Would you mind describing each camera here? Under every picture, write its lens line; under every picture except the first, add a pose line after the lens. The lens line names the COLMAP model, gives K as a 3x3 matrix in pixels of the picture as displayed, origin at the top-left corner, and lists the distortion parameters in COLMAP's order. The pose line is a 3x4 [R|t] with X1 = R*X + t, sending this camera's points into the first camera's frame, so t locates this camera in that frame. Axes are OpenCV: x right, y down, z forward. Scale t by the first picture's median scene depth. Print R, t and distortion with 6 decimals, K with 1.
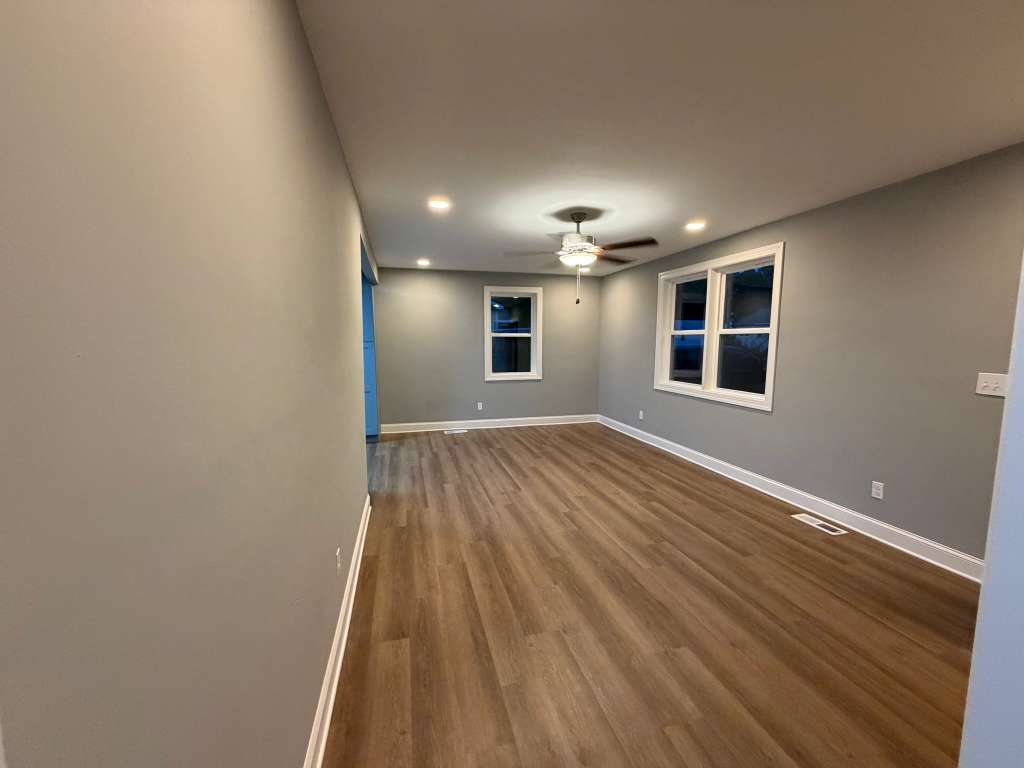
lens RADIAL K [[418.9, 0, 512.0], [0, 418.9, 384.0], [0, 0, 1]] dist [0.000303, 0.000004]
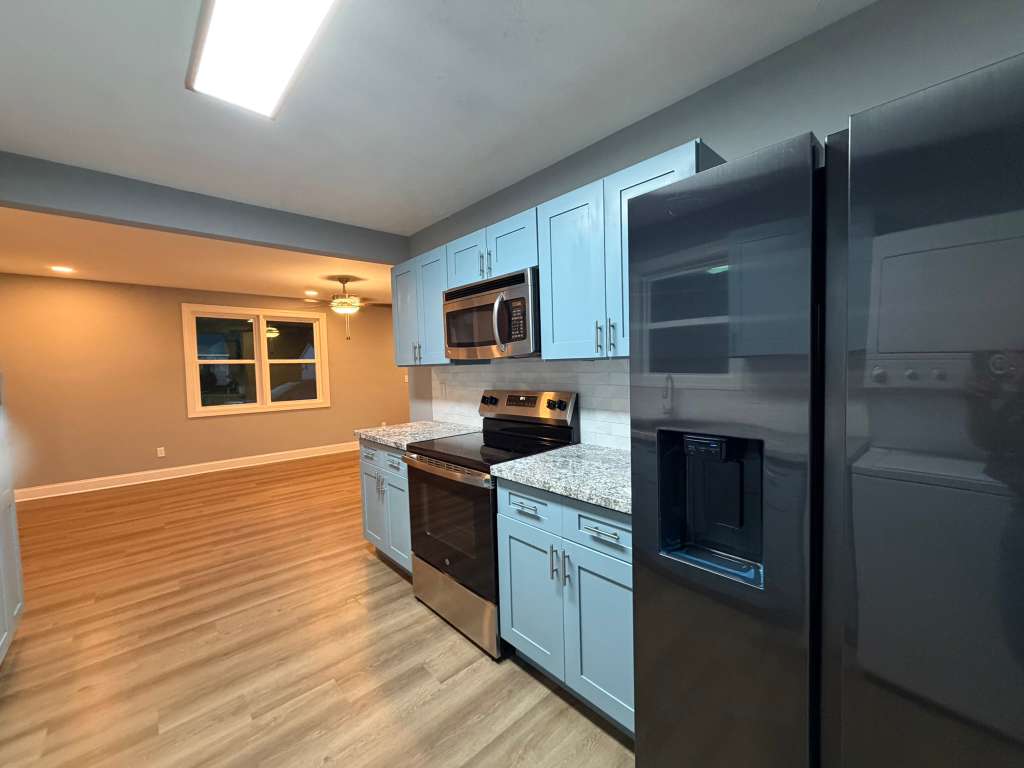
lens RADIAL K [[418.9, 0, 512.0], [0, 418.9, 384.0], [0, 0, 1]] dist [0.000303, 0.000004]
pose [[-0.467932, -0.033251, 0.883139, -1.077735], [0.116720, 0.988213, 0.099051, -0.093390], [-0.876023, 0.149429, -0.458535, 0.930711]]
